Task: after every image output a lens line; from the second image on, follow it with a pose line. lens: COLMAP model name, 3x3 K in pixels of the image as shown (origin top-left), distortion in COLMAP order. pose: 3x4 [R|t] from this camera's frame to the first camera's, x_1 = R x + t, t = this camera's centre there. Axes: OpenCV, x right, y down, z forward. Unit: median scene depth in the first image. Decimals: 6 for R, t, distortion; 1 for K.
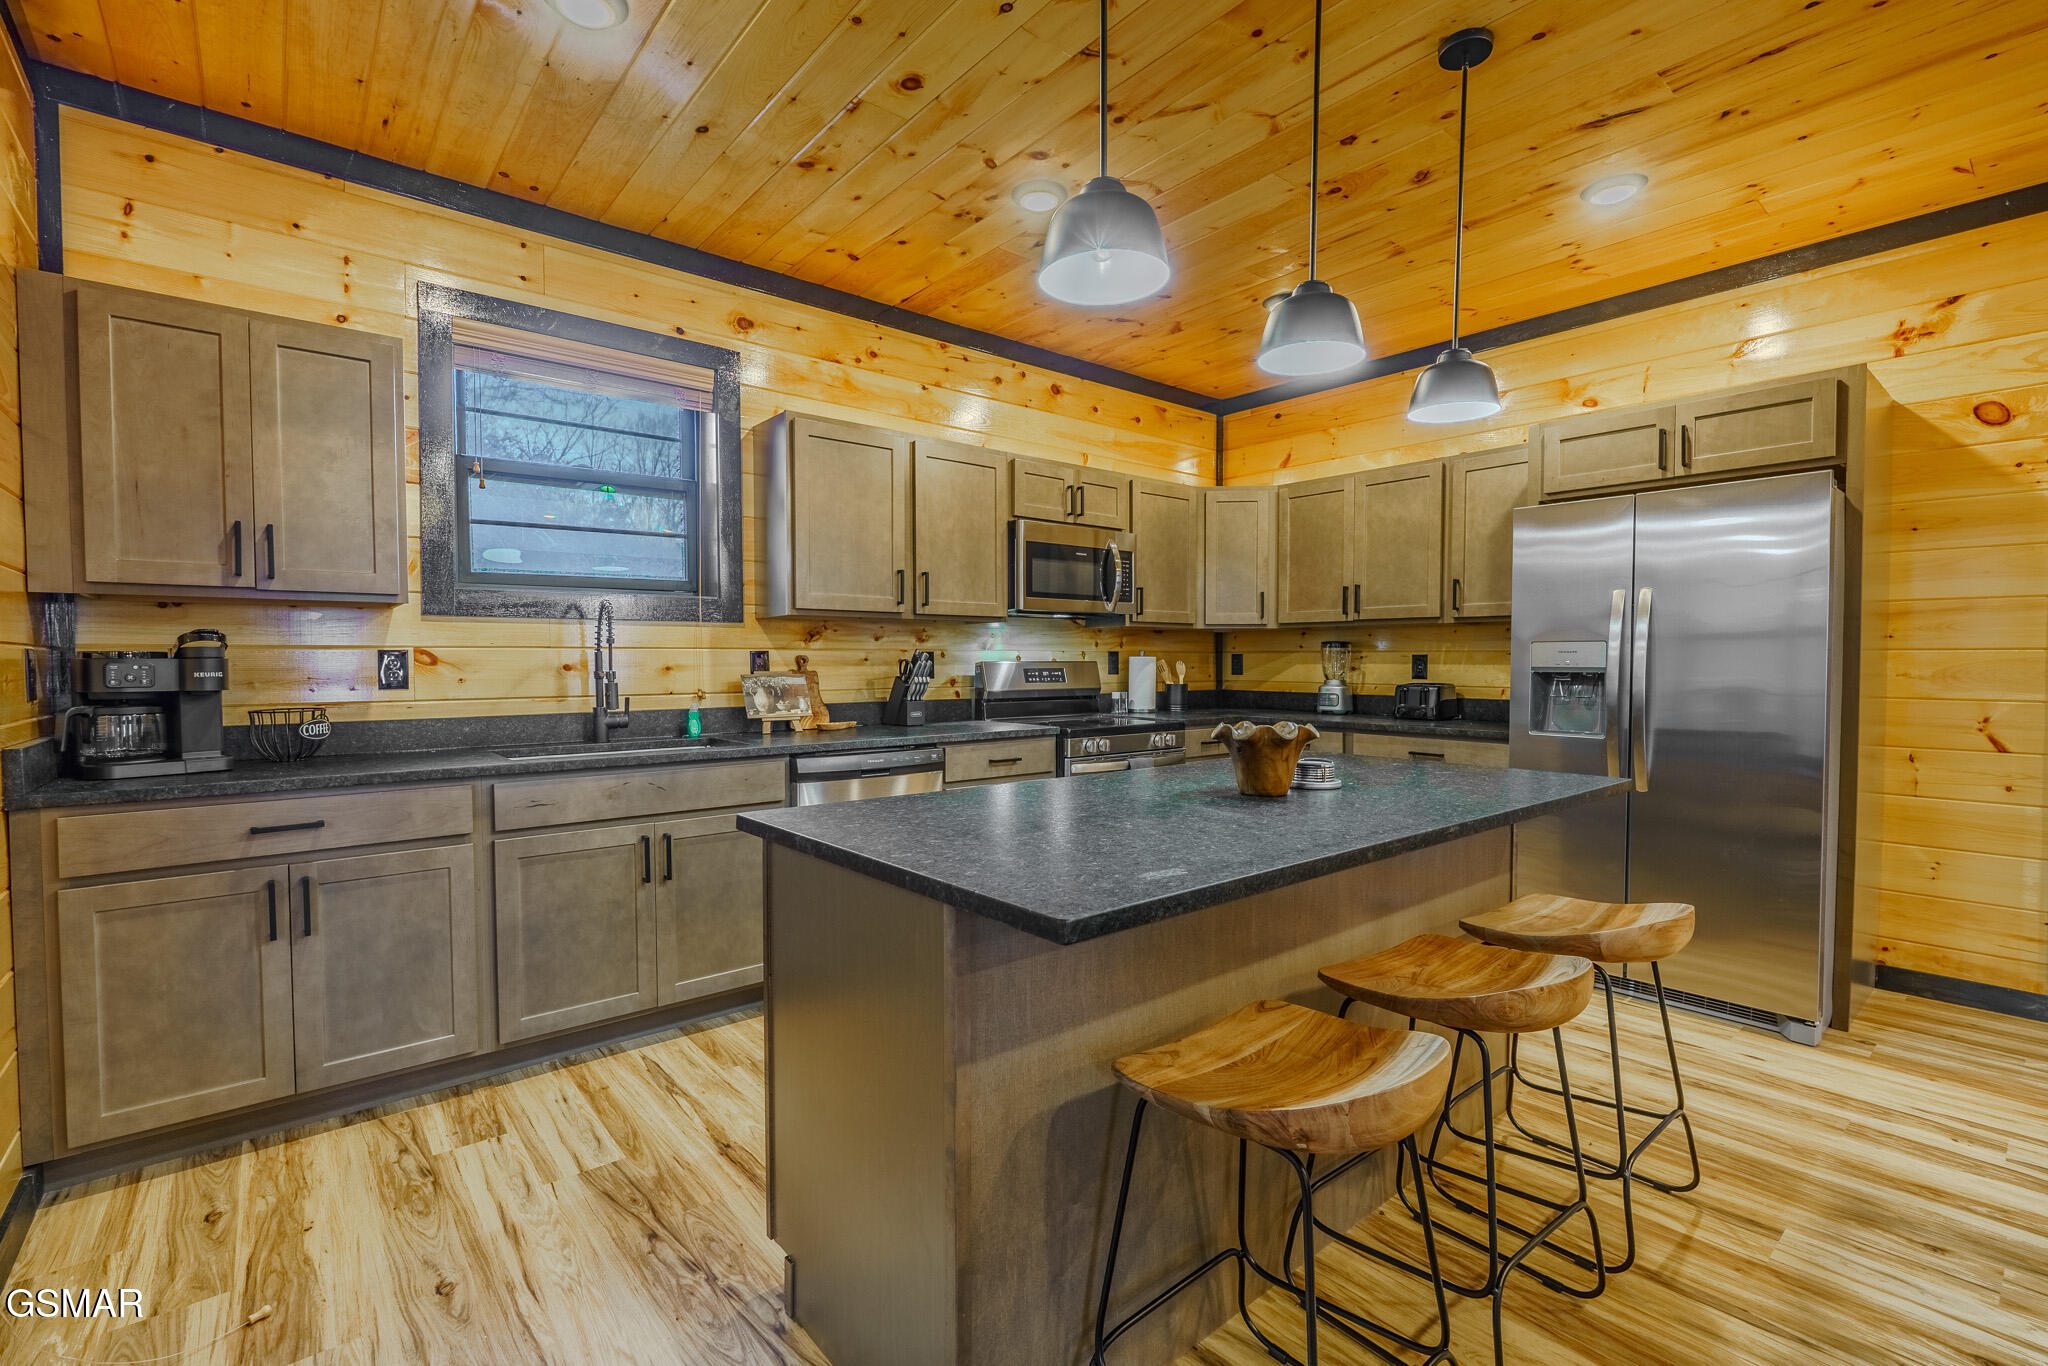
lens RADIAL K [[901.6, 0, 1024.0], [0, 901.6, 683.0], [0, 0, 1]] dist [-0.000768, -0.000062]
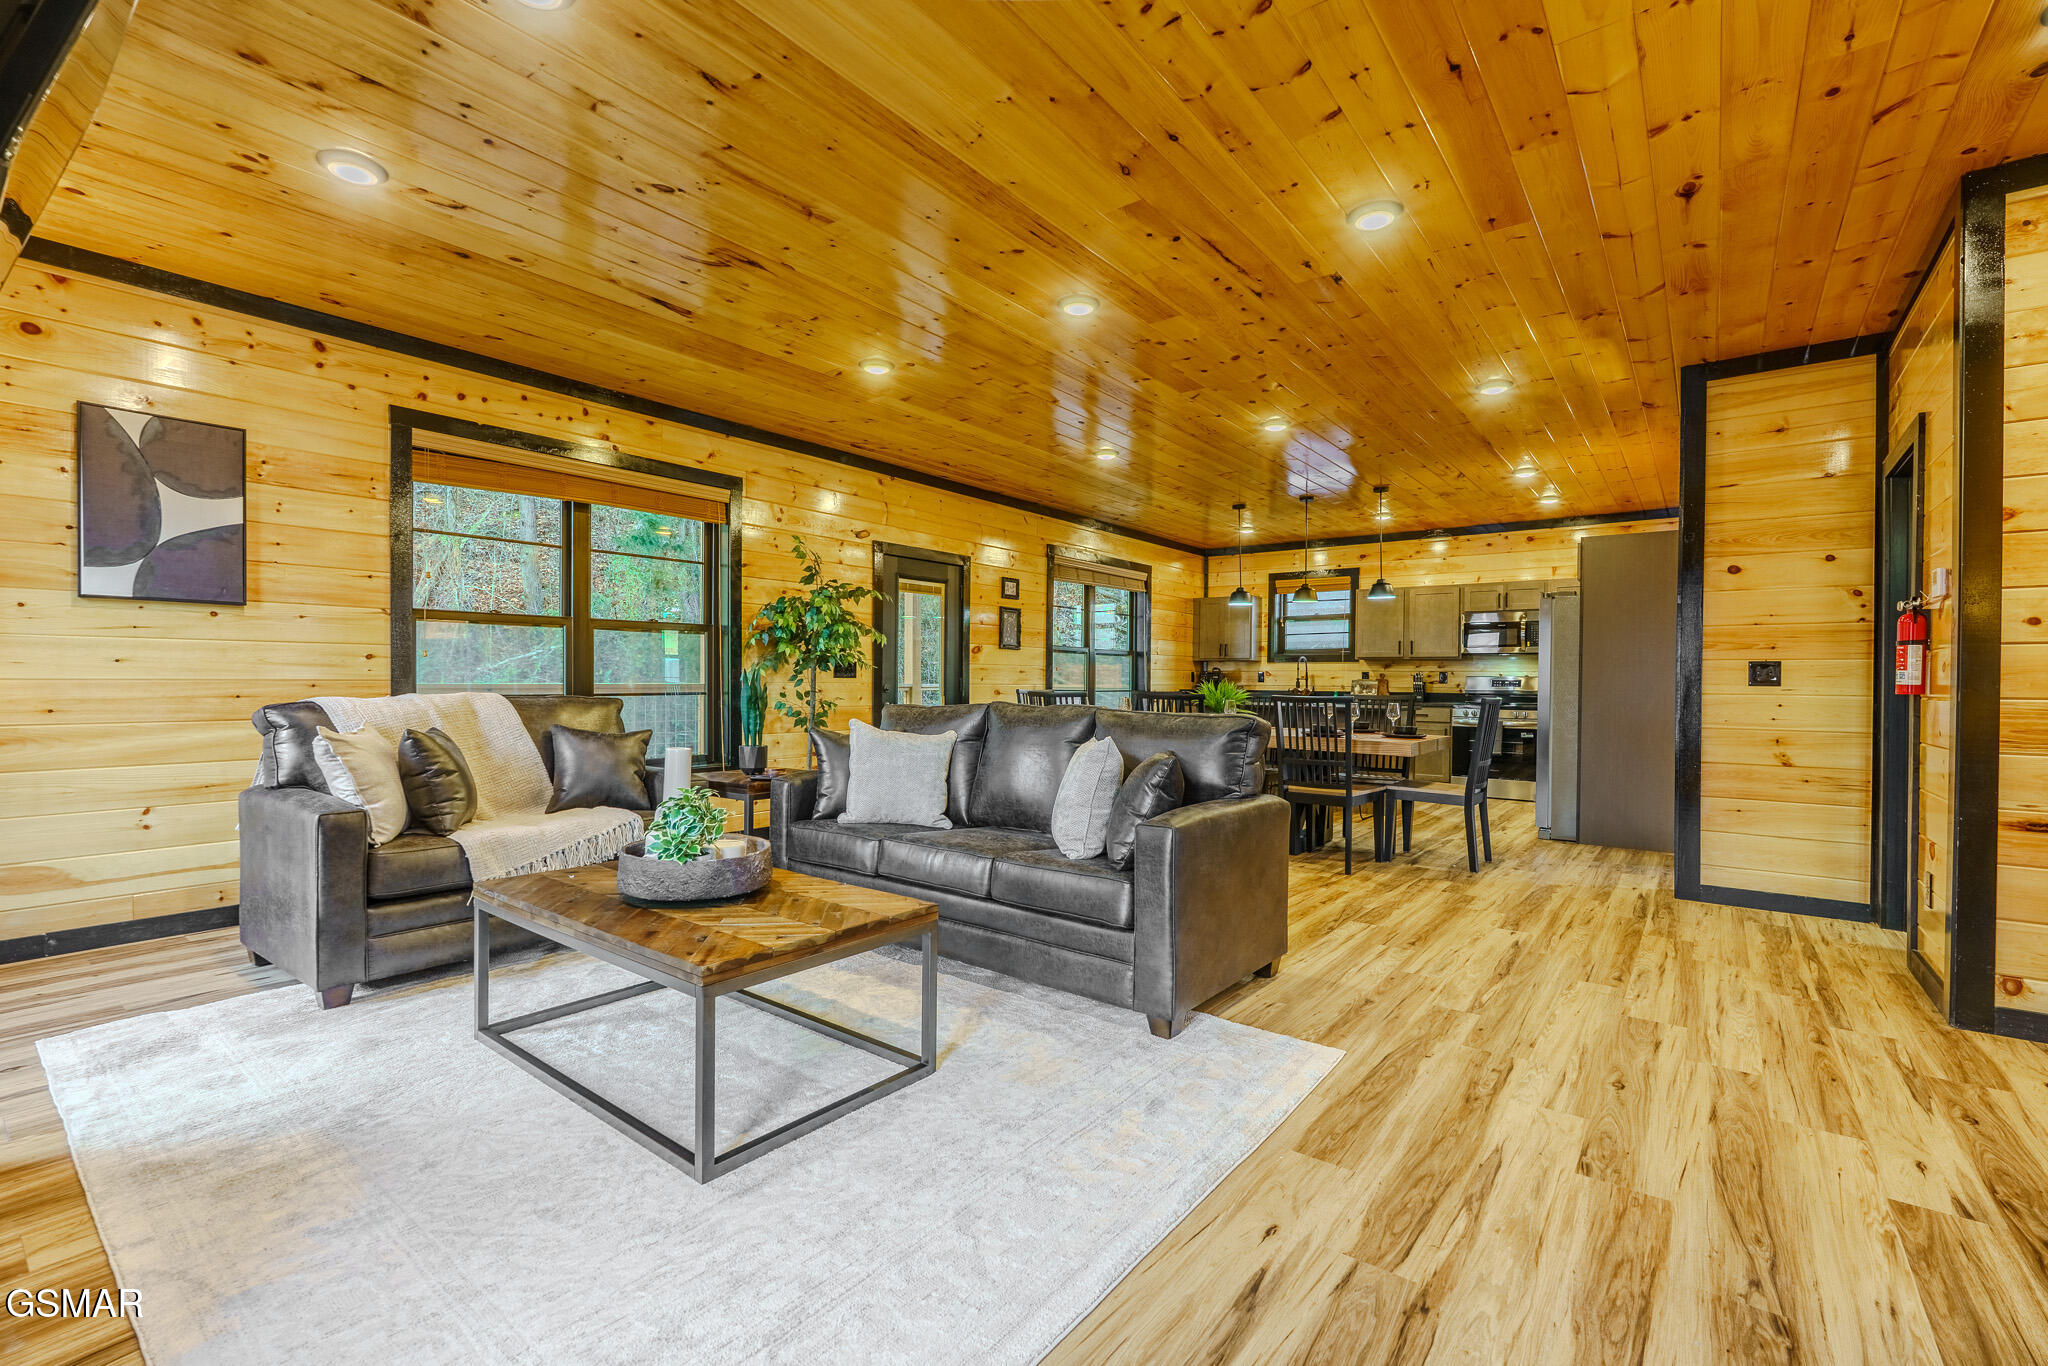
lens RADIAL K [[882.5, 0, 1024.0], [0, 882.5, 683.0], [0, 0, 1]] dist [-0.012104, 0.000204]
pose [[0.213297, 0.003502, -0.976981, 2.627687], [-0.037763, 0.999276, -0.004662, 0.061810], [0.976257, 0.037888, 0.213275, -0.744623]]
